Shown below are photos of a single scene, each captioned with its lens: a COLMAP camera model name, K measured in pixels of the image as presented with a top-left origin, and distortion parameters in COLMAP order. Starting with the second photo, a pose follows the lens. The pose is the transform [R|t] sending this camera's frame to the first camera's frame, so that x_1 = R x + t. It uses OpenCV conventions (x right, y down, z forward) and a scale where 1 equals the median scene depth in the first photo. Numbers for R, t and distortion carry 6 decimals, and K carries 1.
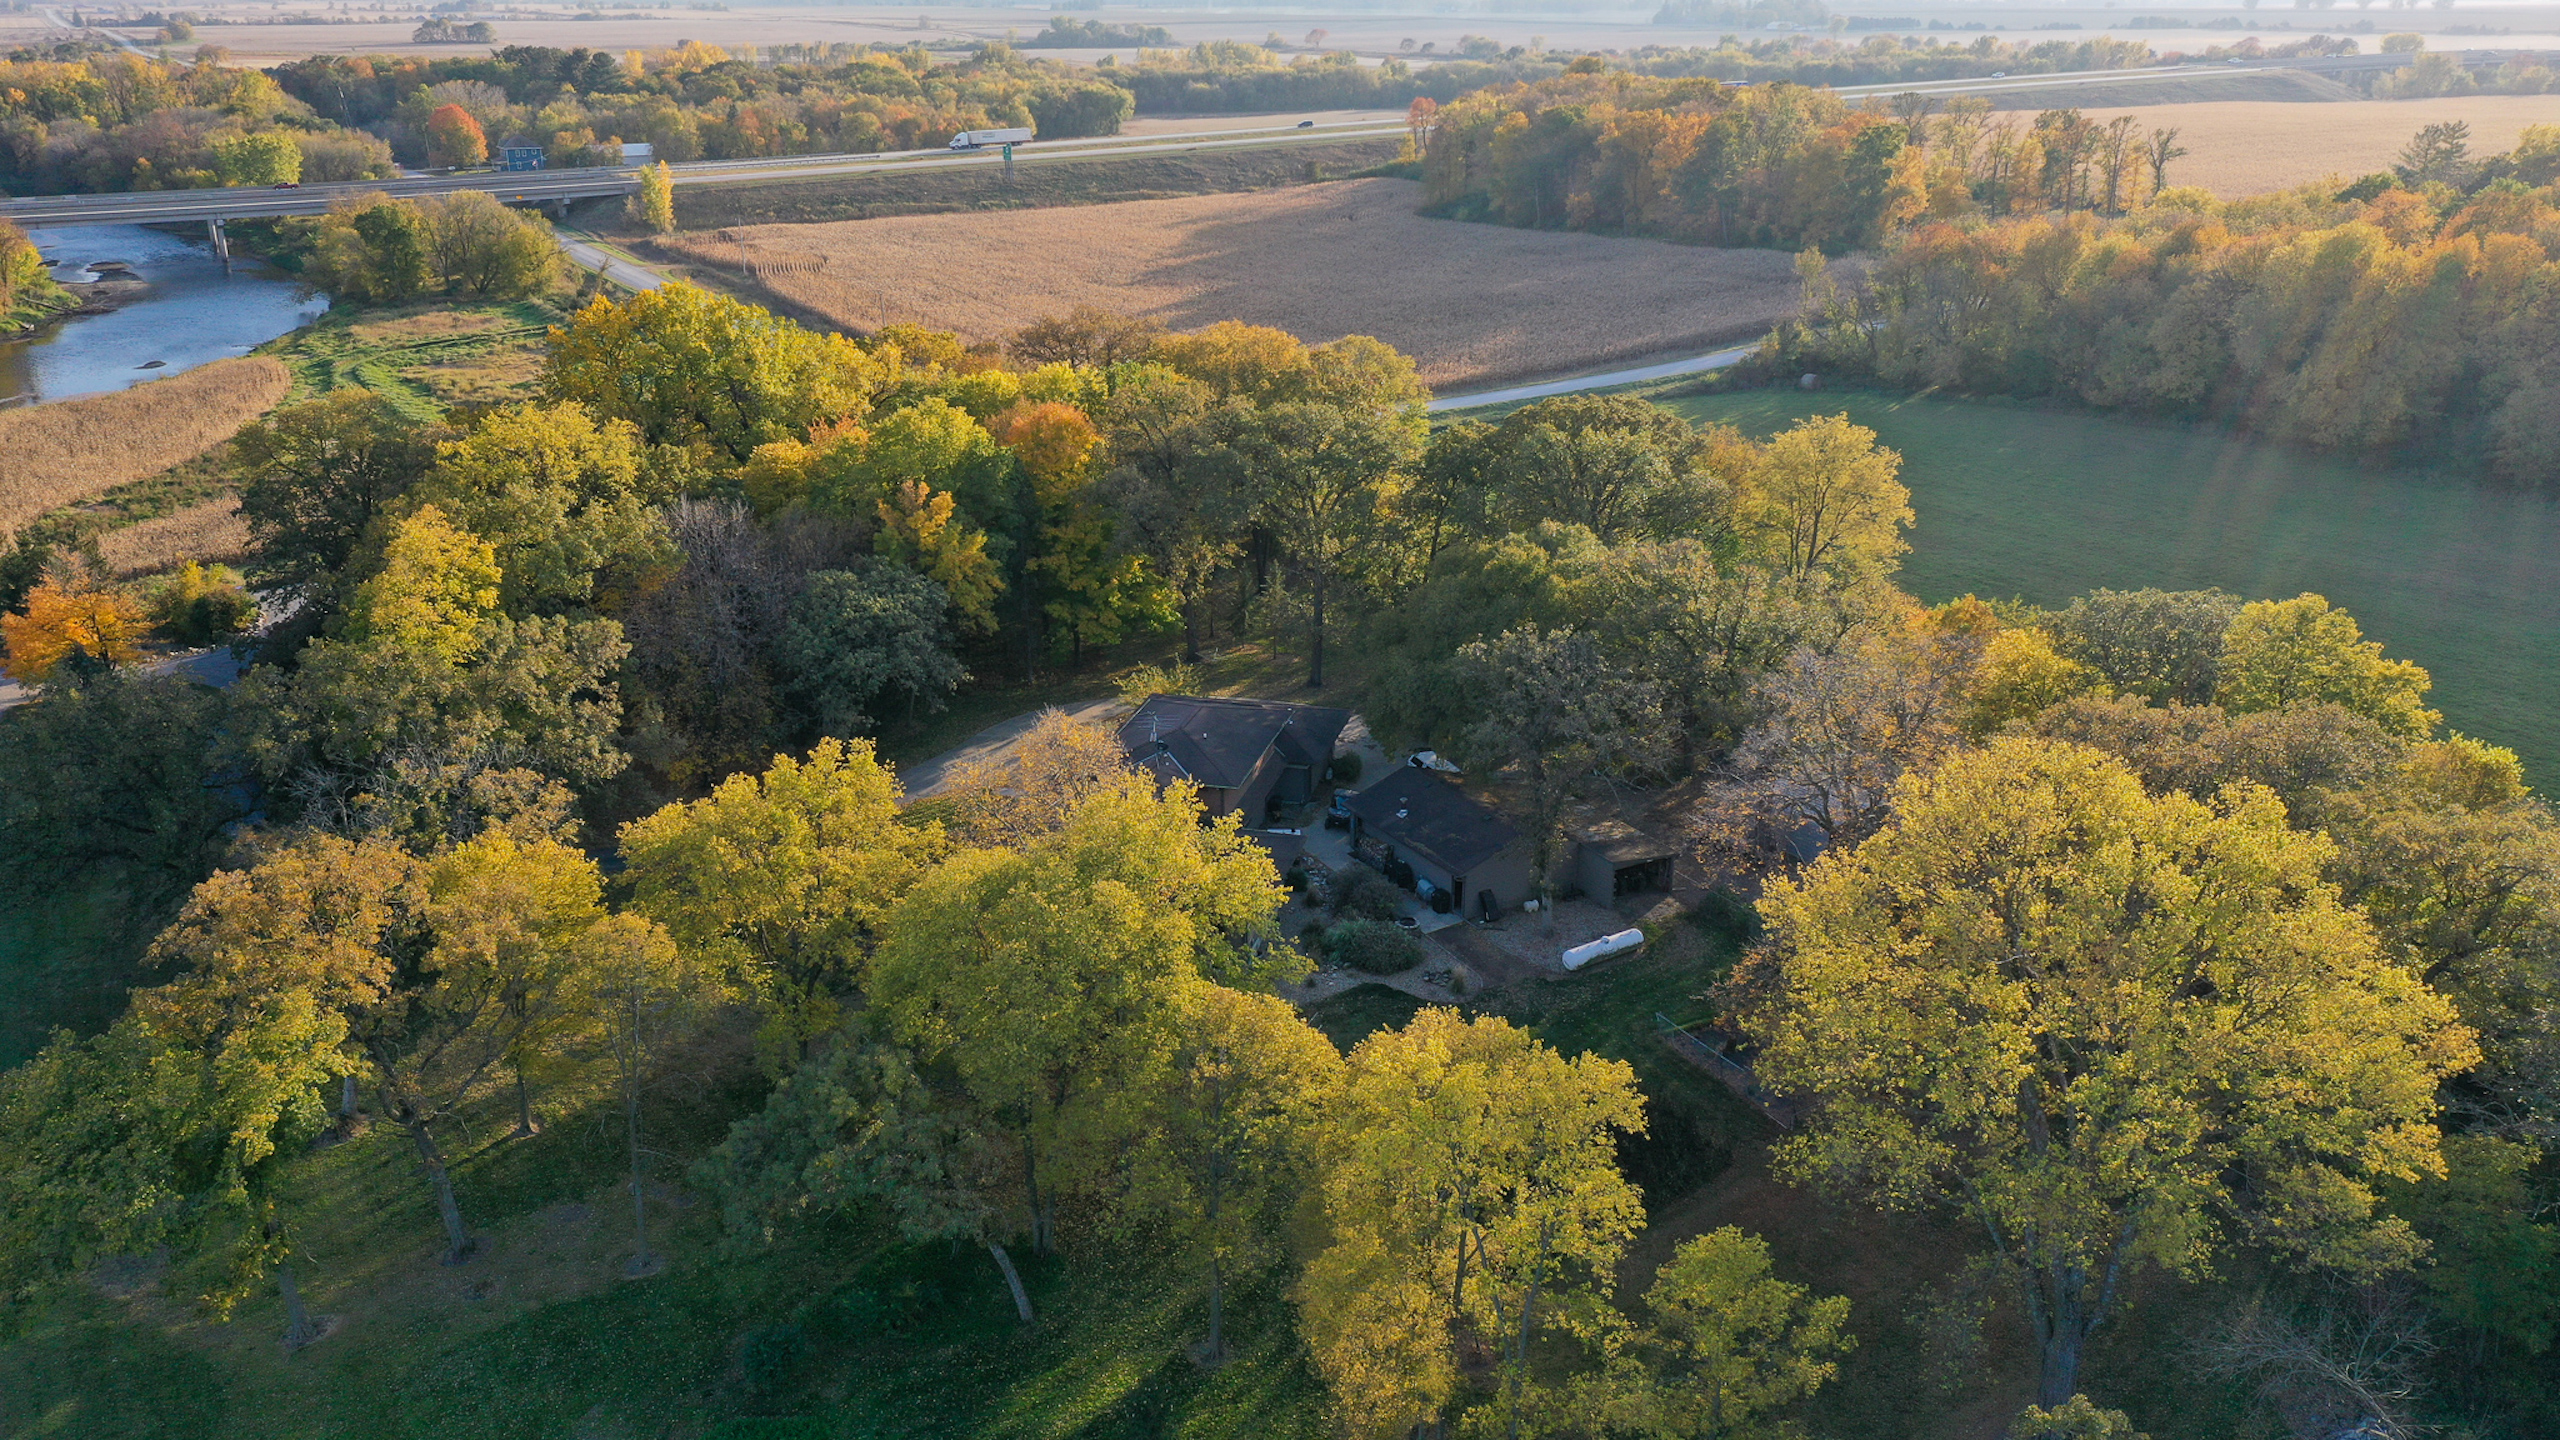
lens RADIAL K [[2053.5, 0, 1280.0], [0, 2053.5, 720.0], [0, 0, 1]] dist [-0.007101, 0.005312]
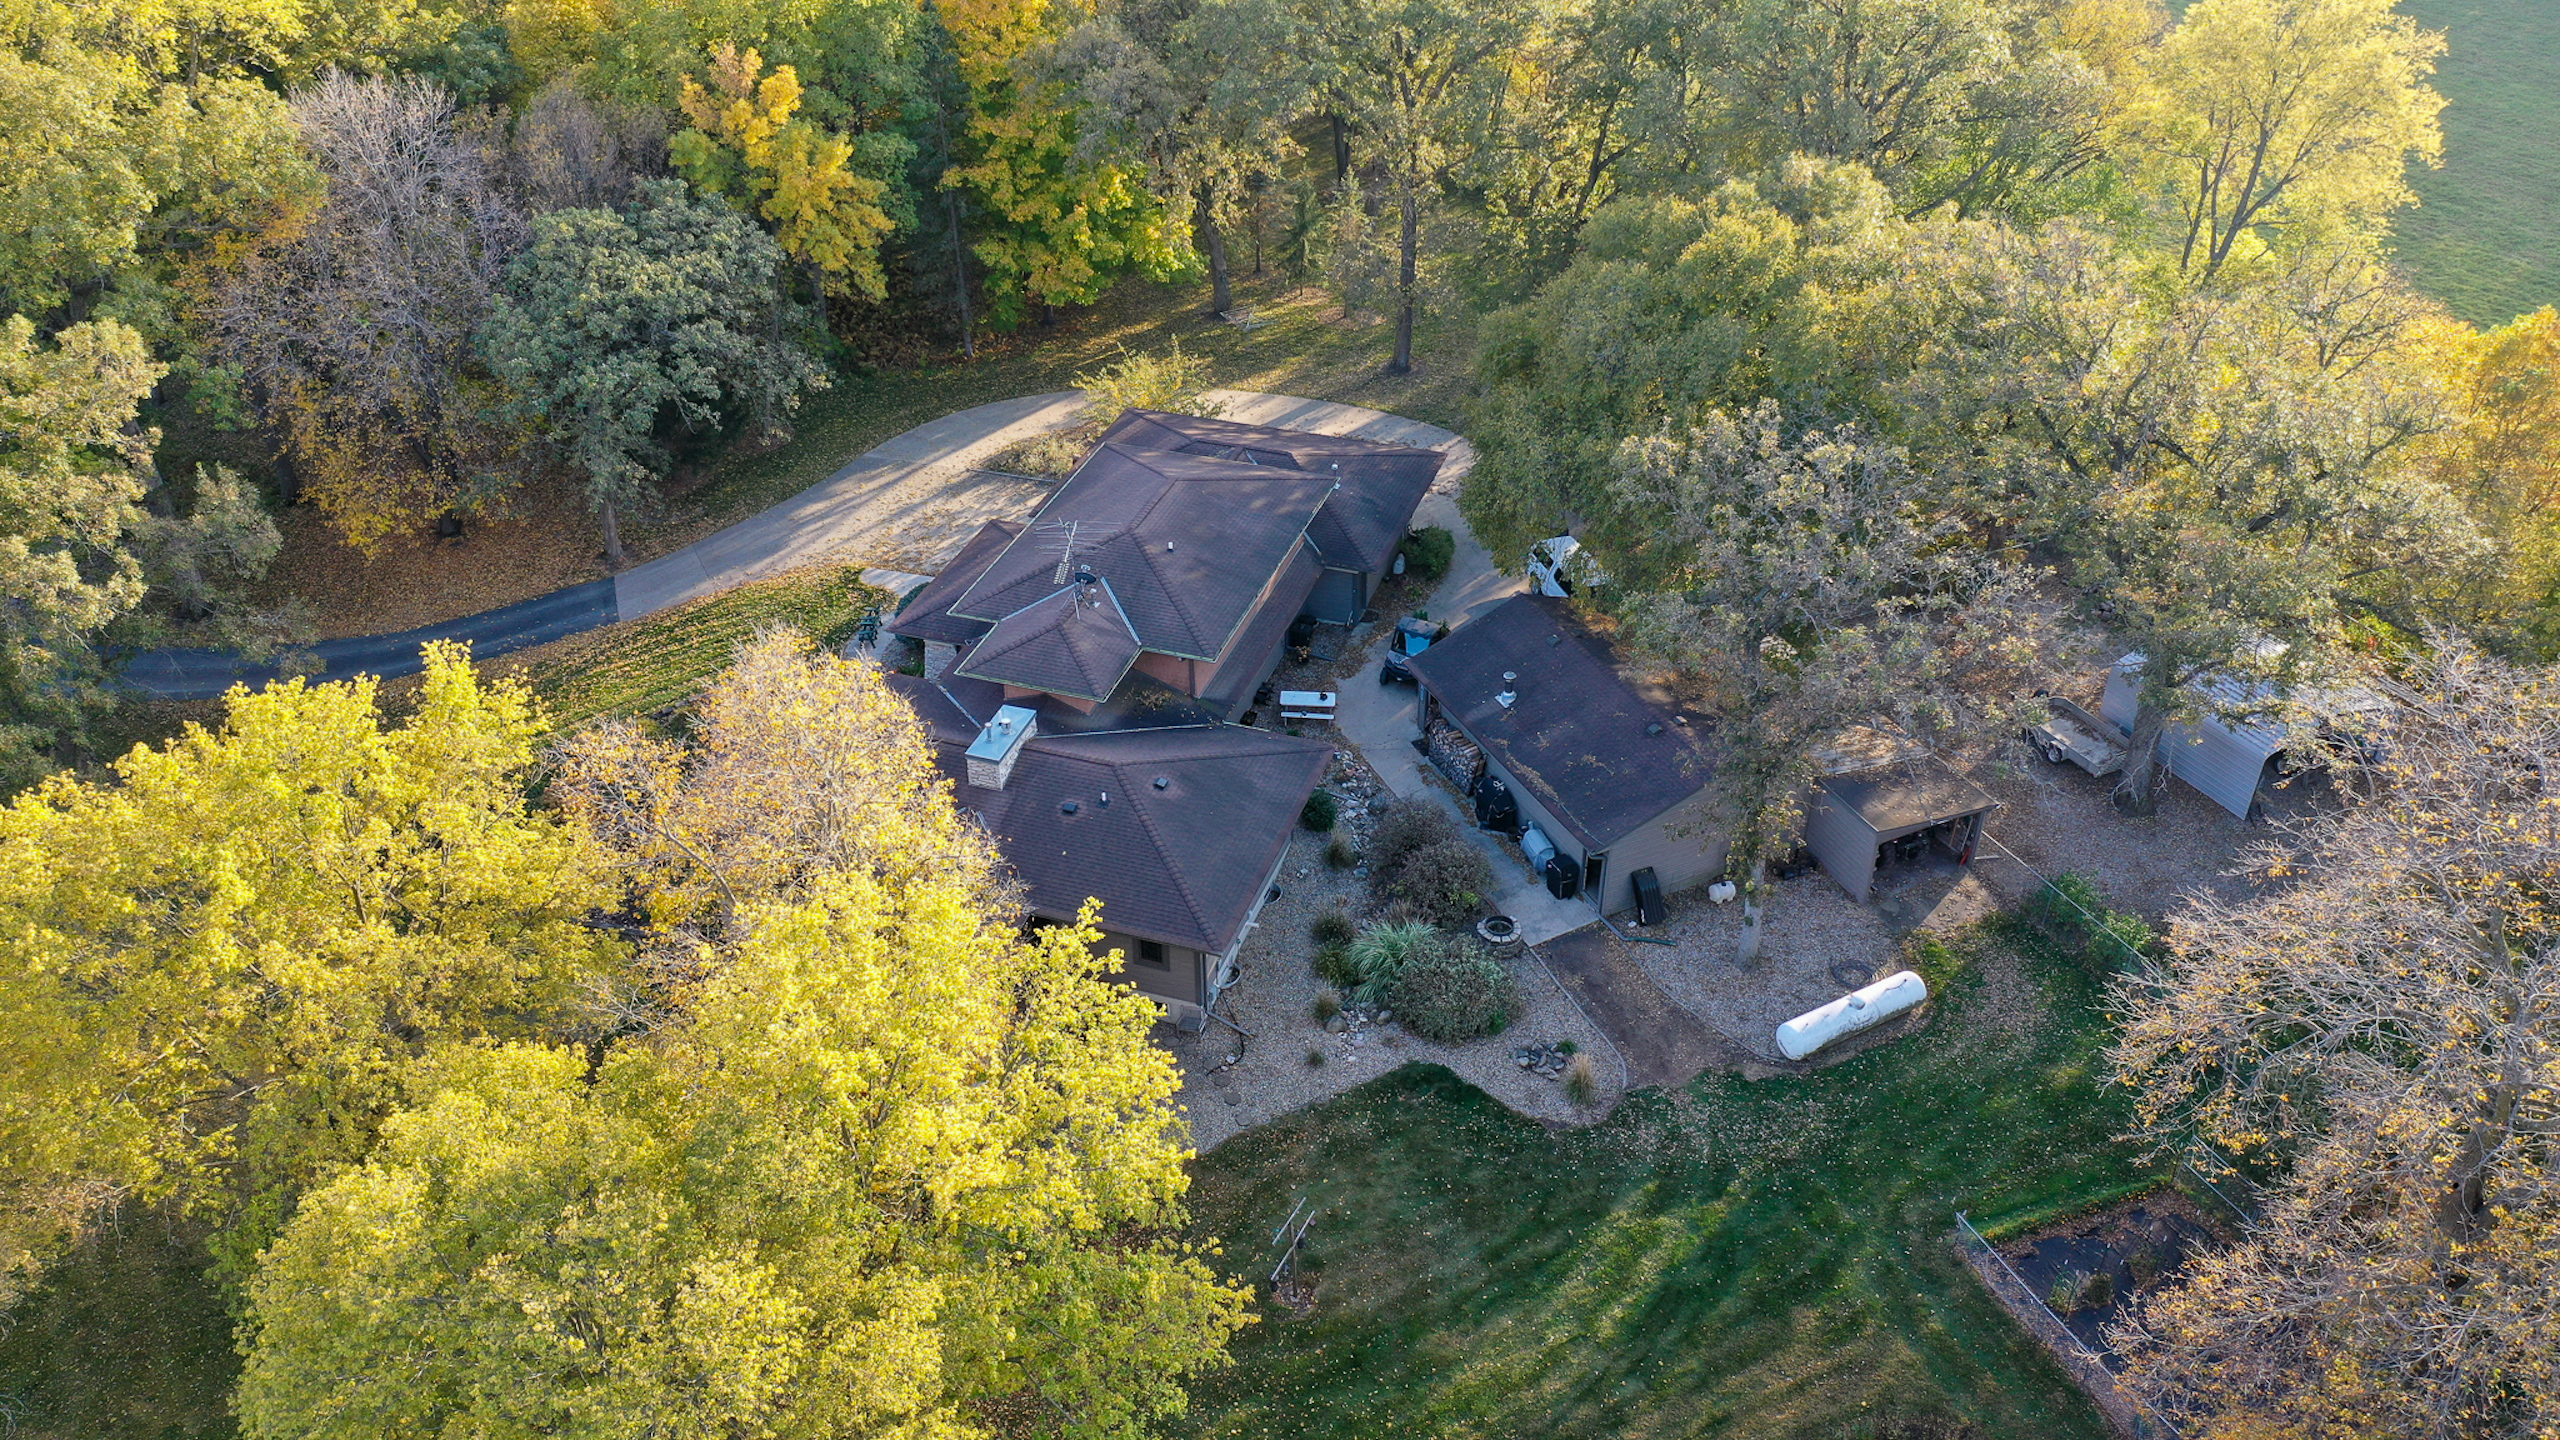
lens RADIAL K [[2053.5, 0, 1280.0], [0, 2053.5, 720.0], [0, 0, 1]] dist [-0.007101, 0.005312]
pose [[0.996844, 0.040870, -0.068051, 0.031052], [-0.023153, 0.969692, 0.243232, -0.074620], [0.075929, -0.240889, 0.967578, 0.378417]]
